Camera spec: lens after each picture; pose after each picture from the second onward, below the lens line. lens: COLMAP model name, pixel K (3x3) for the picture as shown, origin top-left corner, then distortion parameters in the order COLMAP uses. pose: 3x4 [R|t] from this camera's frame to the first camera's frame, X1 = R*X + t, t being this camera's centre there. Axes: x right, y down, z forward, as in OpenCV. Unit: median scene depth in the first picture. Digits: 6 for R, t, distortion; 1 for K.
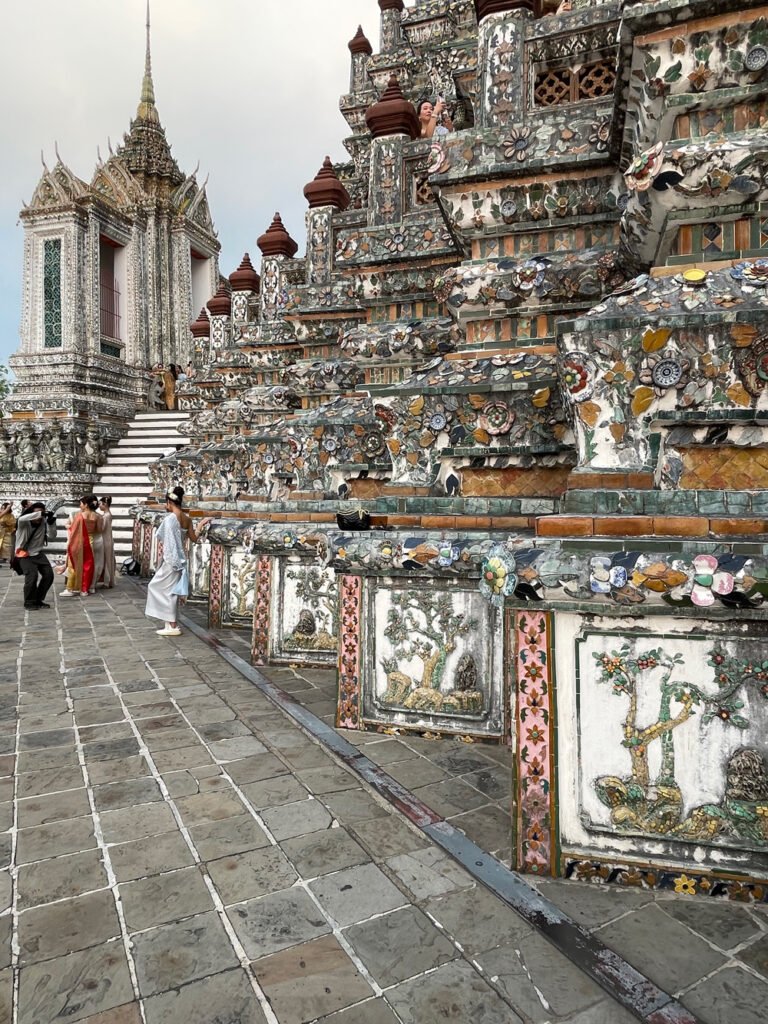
lens RADIAL K [[636.6, 0, 385.1], [0, 636.6, 506.7], [0, 0, 1]] dist [-0.006903, 0.001352]
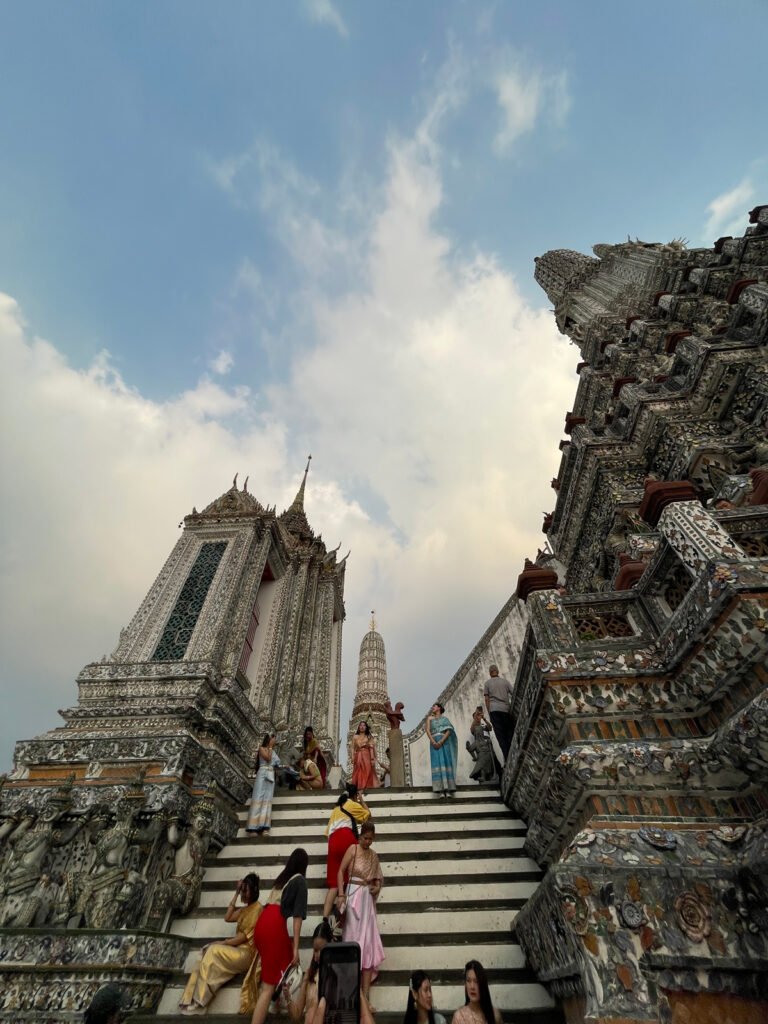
lens RADIAL K [[415.2, 0, 384.2], [0, 415.2, 514.8], [0, 0, 1]] dist [0.011804, -0.003639]
pose [[0.978986, 0.147162, 0.141173, -1.485235], [0.014547, 0.640111, -0.768145, -0.067608], [-0.203408, 0.754057, 0.624519, 2.222922]]
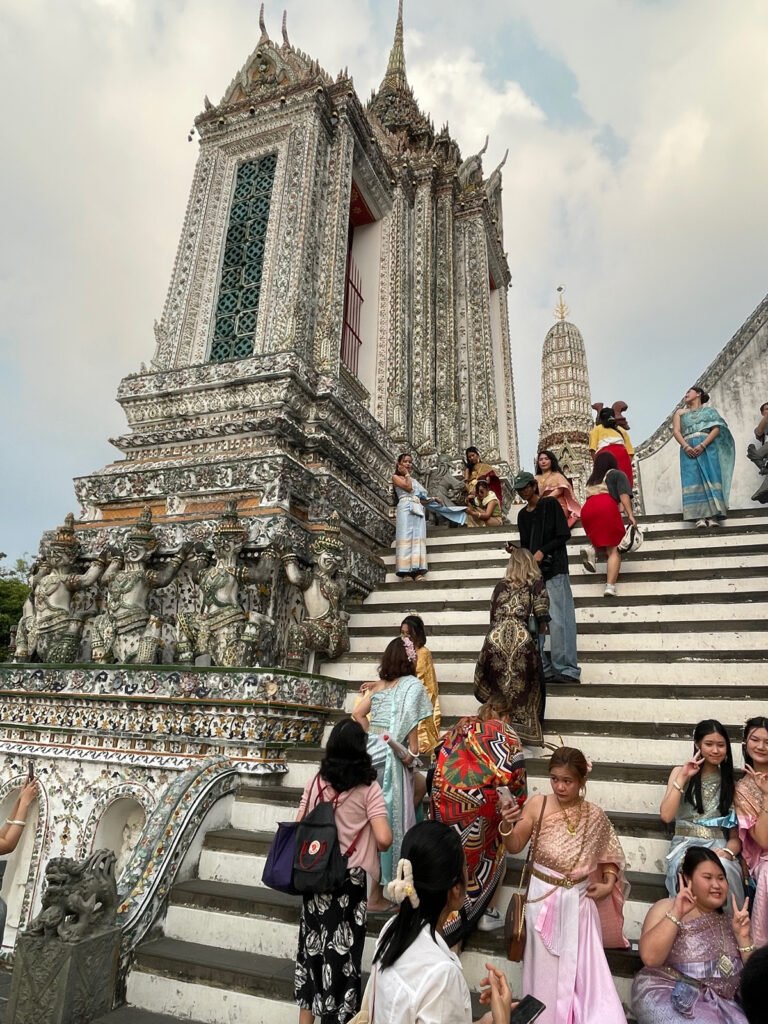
lens RADIAL K [[672.9, 0, 387.1], [0, 672.9, 512.3], [0, 0, 1]] dist [-0.003497, 0.000167]
pose [[0.995420, 0.010493, -0.095019, -1.459099], [-0.042786, 0.937748, -0.344672, -0.064789], [0.085487, 0.347159, 0.933902, 2.456023]]
